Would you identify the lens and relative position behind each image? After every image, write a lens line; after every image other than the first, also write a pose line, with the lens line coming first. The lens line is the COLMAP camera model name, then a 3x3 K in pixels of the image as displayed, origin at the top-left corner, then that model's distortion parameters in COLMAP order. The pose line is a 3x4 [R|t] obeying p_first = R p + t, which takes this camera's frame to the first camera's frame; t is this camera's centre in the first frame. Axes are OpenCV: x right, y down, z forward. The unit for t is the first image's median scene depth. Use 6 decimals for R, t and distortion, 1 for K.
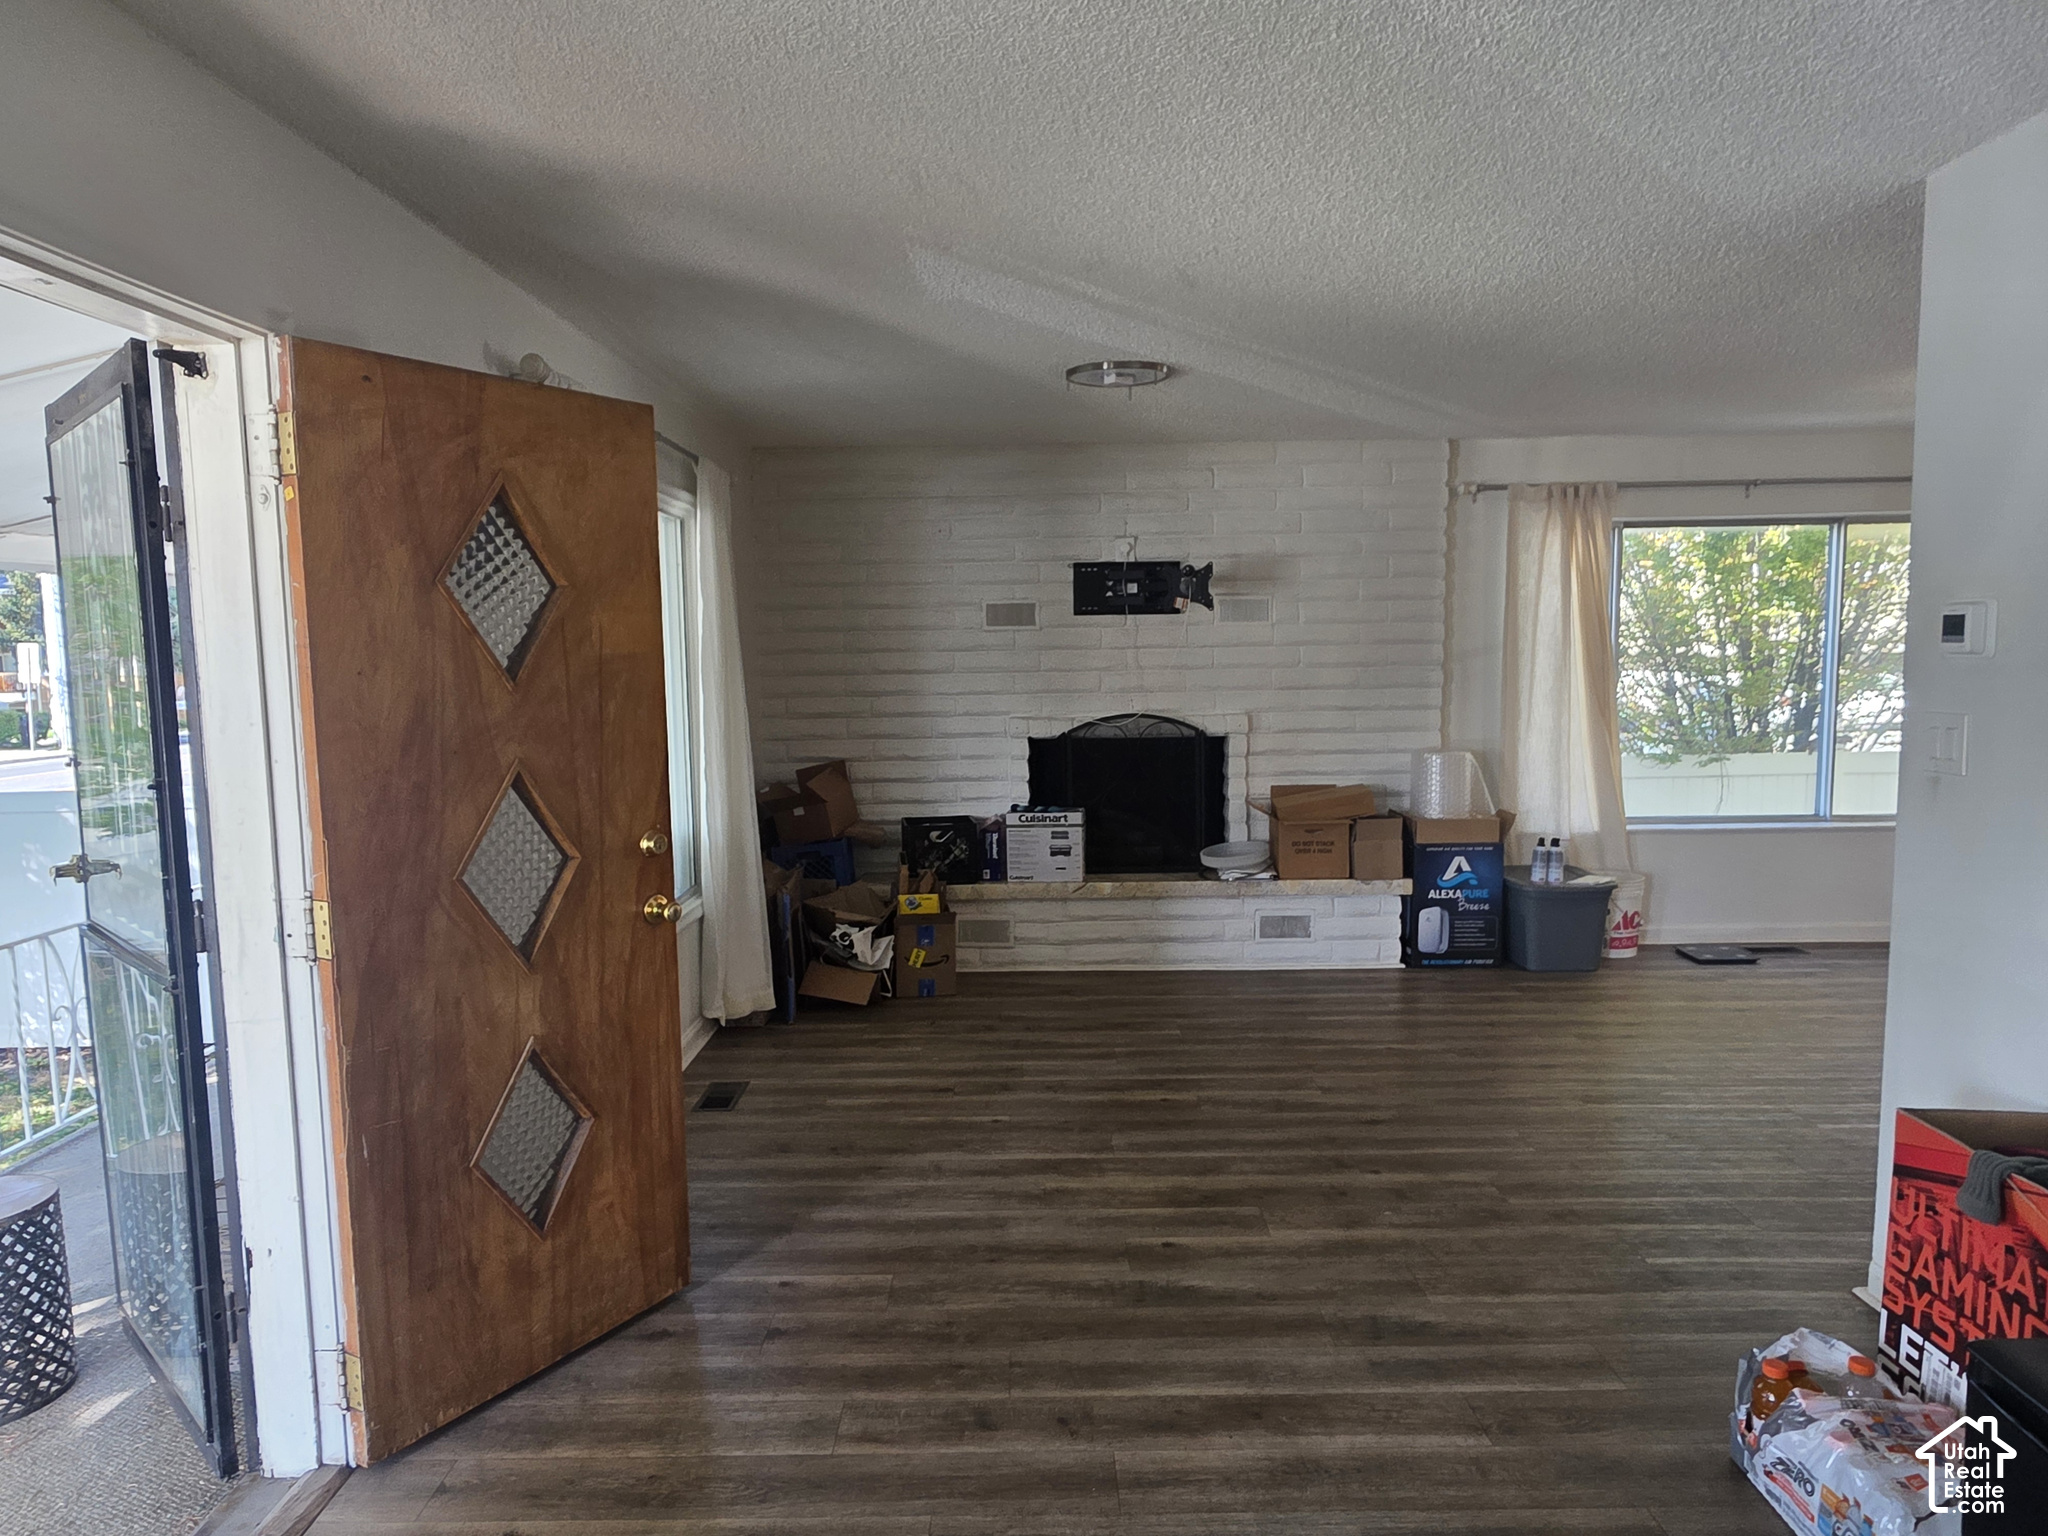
lens RADIAL K [[1338.2, 0, 1022.1], [0, 1338.2, 776.2], [0, 0, 1]] dist [-0.000610, 0.002701]
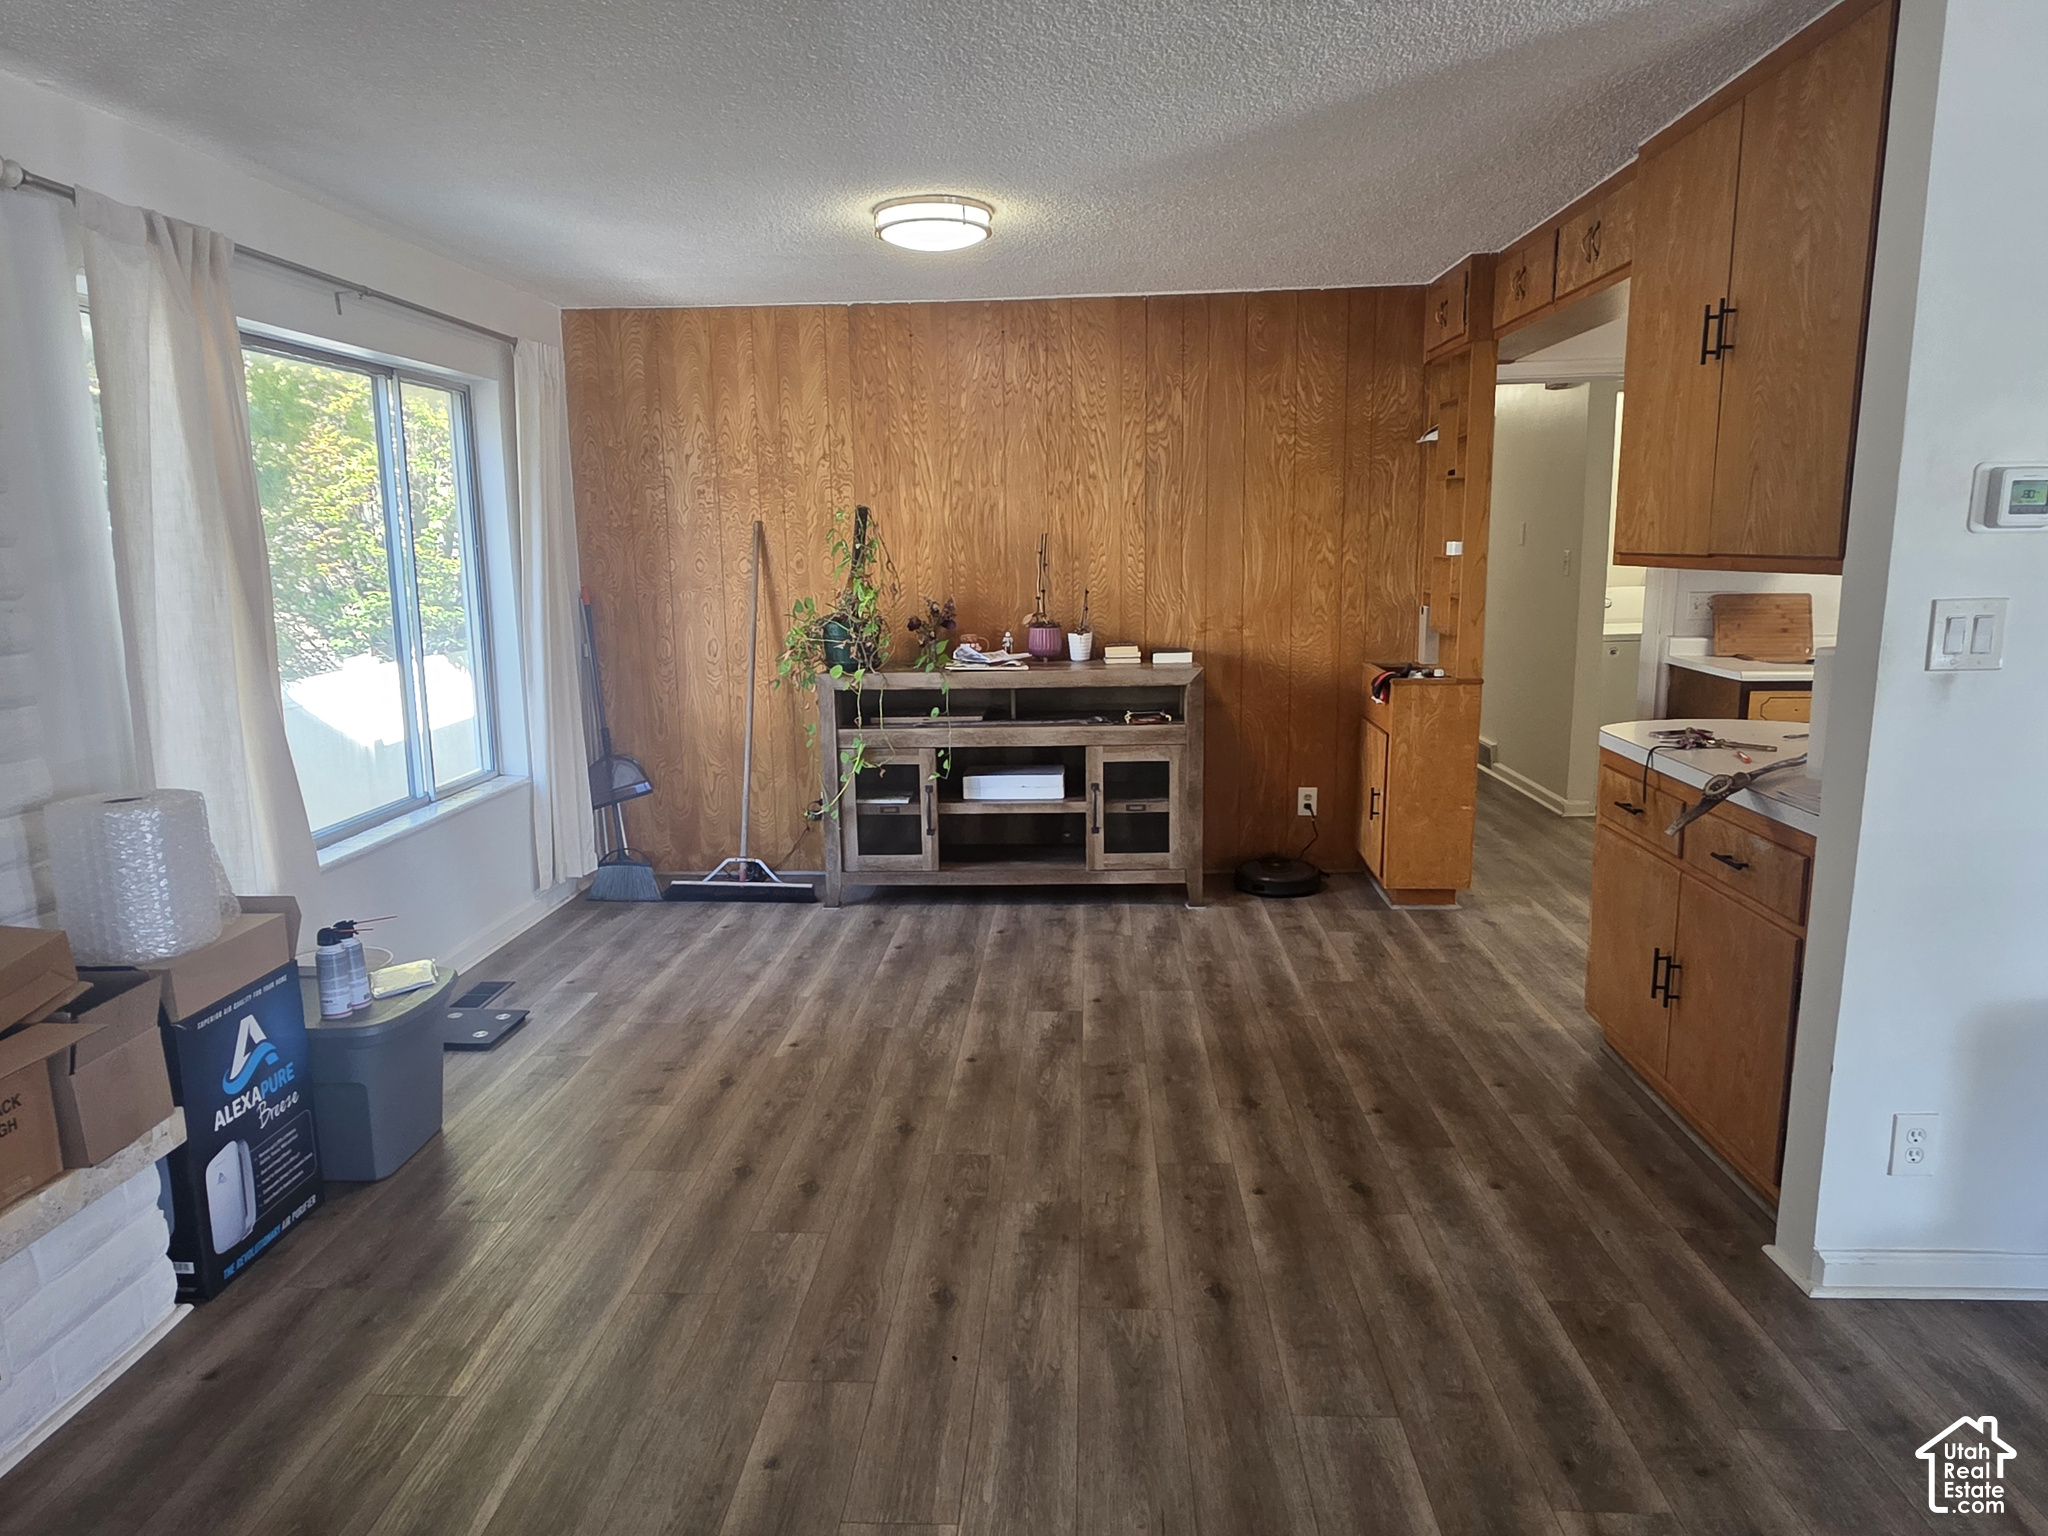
lens RADIAL K [[1338.2, 0, 1020.6], [0, 1338.2, 767.2], [0, 0, 1]] dist [-0.000610, 0.002701]
pose [[0.049458, -0.159865, 0.985899, -0.097093], [0.101760, 0.982777, 0.154253, -0.067346], [-0.993579, 0.092696, 0.064874, 0.697256]]
